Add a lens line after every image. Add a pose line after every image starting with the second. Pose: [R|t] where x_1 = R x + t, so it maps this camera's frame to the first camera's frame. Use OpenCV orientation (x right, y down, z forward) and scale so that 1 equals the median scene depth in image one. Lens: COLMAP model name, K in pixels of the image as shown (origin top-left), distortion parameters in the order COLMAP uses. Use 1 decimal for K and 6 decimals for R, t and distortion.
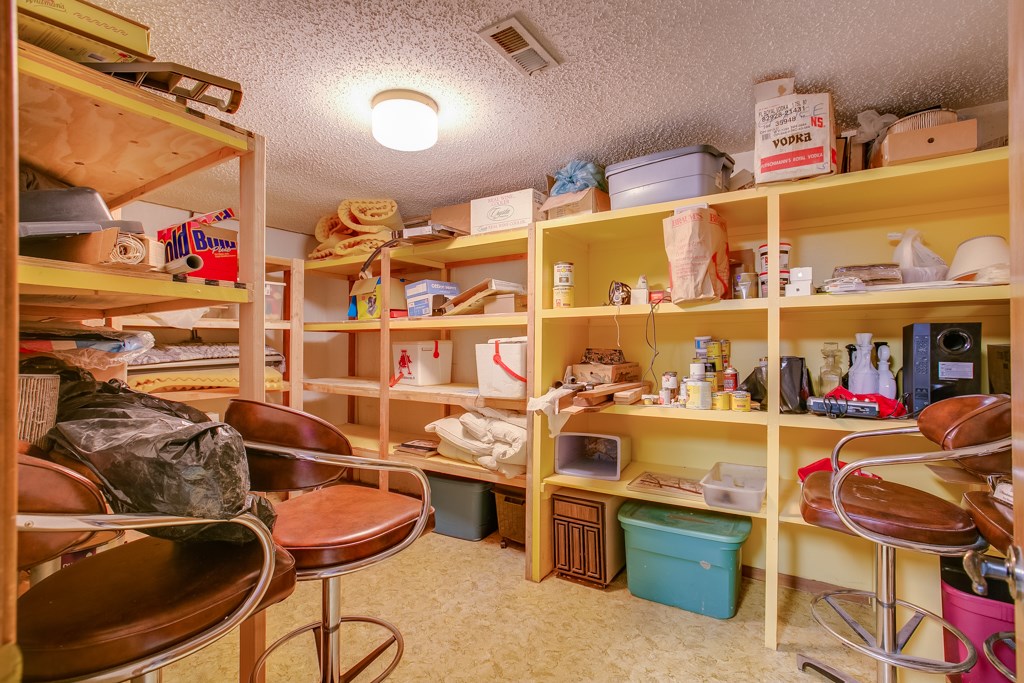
lens RADIAL K [[470.5, 0, 502.5], [0, 470.5, 340.0], [0, 0, 1]] dist [0.004599, 0.001048]
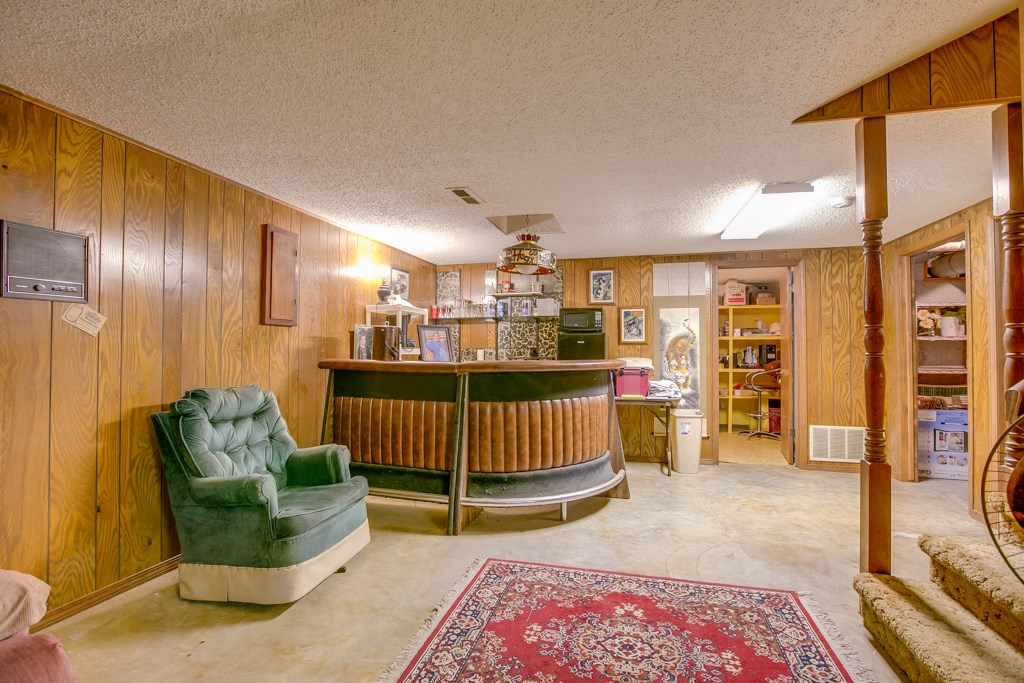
lens RADIAL K [[470.5, 0, 521.7], [0, 470.5, 342.7], [0, 0, 1]] dist [0.004599, 0.001048]
pose [[0.949358, 0.007684, 0.314102, -2.156609], [-0.007521, 0.999970, -0.001731, -0.026261], [-0.314106, -0.000719, 0.949388, -1.993247]]
